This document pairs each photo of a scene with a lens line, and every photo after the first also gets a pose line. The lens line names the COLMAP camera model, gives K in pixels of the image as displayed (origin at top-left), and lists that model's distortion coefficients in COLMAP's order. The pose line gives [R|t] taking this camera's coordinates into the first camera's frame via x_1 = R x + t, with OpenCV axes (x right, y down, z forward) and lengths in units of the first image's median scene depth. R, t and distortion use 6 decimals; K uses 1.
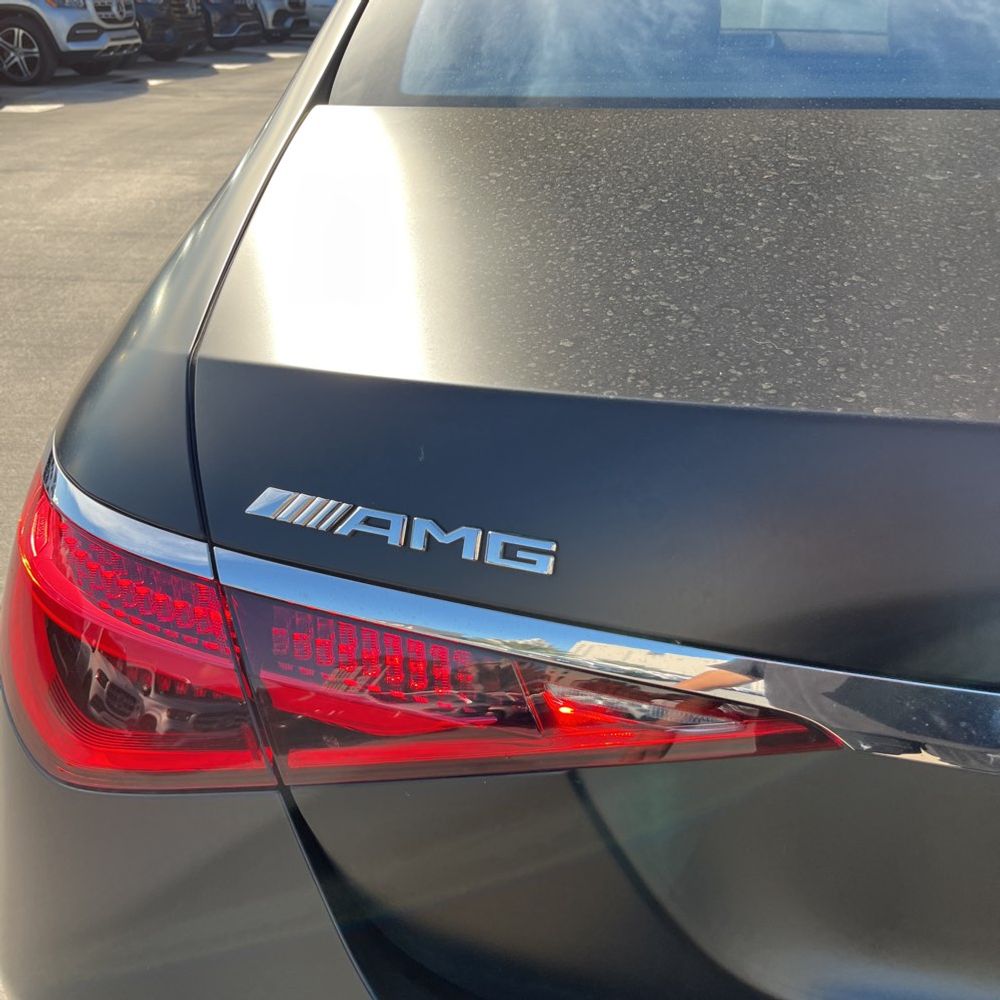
lens RADIAL K [[1013.6, 0, 501.5], [0, 1013.6, 499.4], [0, 0, 1]] dist [0.021838, 0.000000]
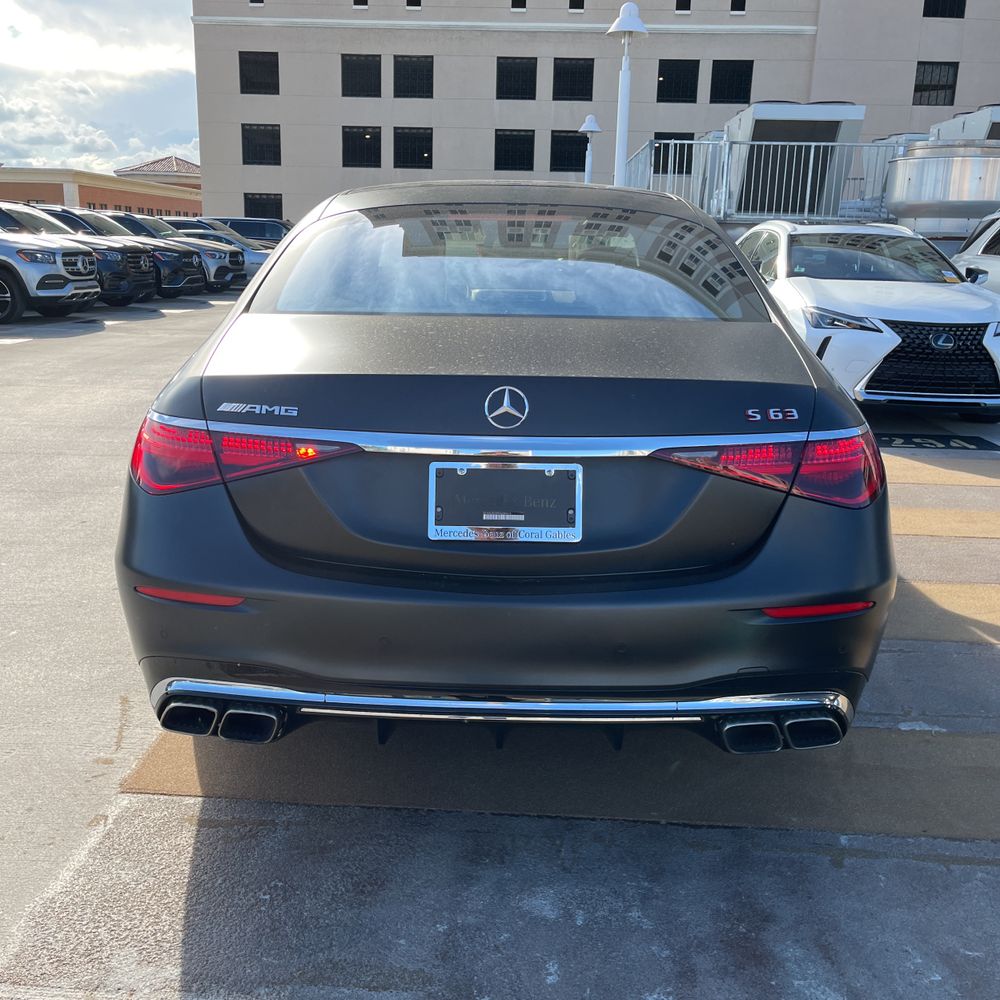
lens RADIAL K [[1013.6, 0, 494.7], [0, 1013.6, 502.4], [0, 0, 1]] dist [0.021838, 0.000000]
pose [[0.997843, 0.001868, 0.065618, 0.035731], [0.012598, 0.975567, -0.219341, 0.081645], [-0.064424, 0.219695, 0.973439, -0.180416]]
